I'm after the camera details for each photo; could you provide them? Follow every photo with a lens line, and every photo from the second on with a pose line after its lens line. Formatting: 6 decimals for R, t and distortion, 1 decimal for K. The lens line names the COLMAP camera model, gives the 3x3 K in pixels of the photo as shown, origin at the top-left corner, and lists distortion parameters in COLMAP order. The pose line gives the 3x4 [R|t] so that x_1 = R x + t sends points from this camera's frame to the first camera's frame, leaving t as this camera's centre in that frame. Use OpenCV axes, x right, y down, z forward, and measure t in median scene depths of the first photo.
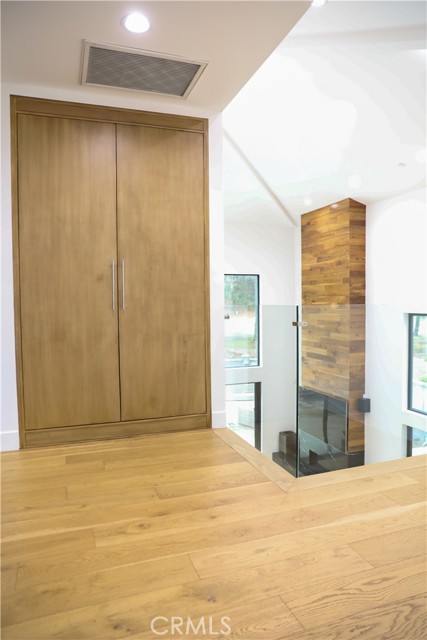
lens RADIAL K [[437.9, 0, 212.8], [0, 437.9, 320.8], [0, 0, 1]] dist [-0.100440, 0.077357]
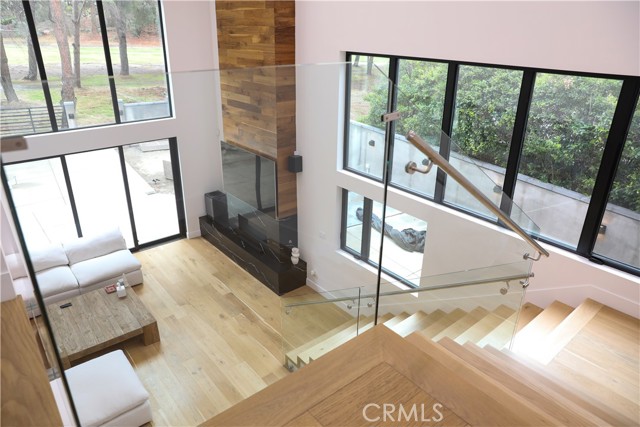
lens RADIAL K [[437.9, 0, 322.8], [0, 437.9, 214.6], [0, 0, 1]] dist [-0.100440, 0.077357]
pose [[0.931128, -0.122373, 0.343548, 0.092744], [-0.007734, 0.935185, 0.354076, -0.015463], [-0.364610, -0.332347, 0.869830, 0.198416]]
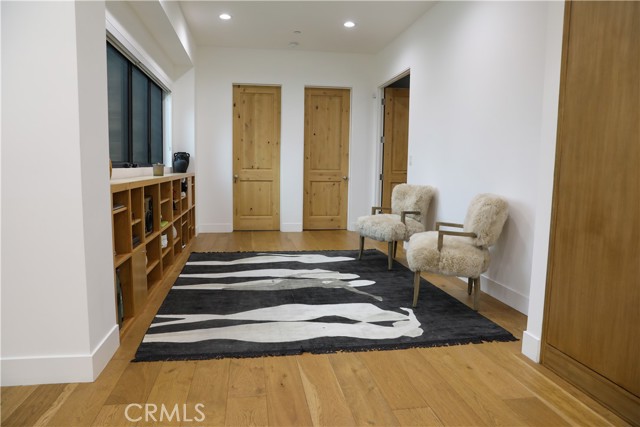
lens RADIAL K [[437.9, 0, 318.8], [0, 437.9, 214.7], [0, 0, 1]] dist [-0.100440, 0.077357]
pose [[-0.169530, 0.118789, -0.978340, 0.252705], [-0.059223, 0.989687, 0.130429, -0.028013], [0.983744, 0.080052, -0.160747, 0.559515]]
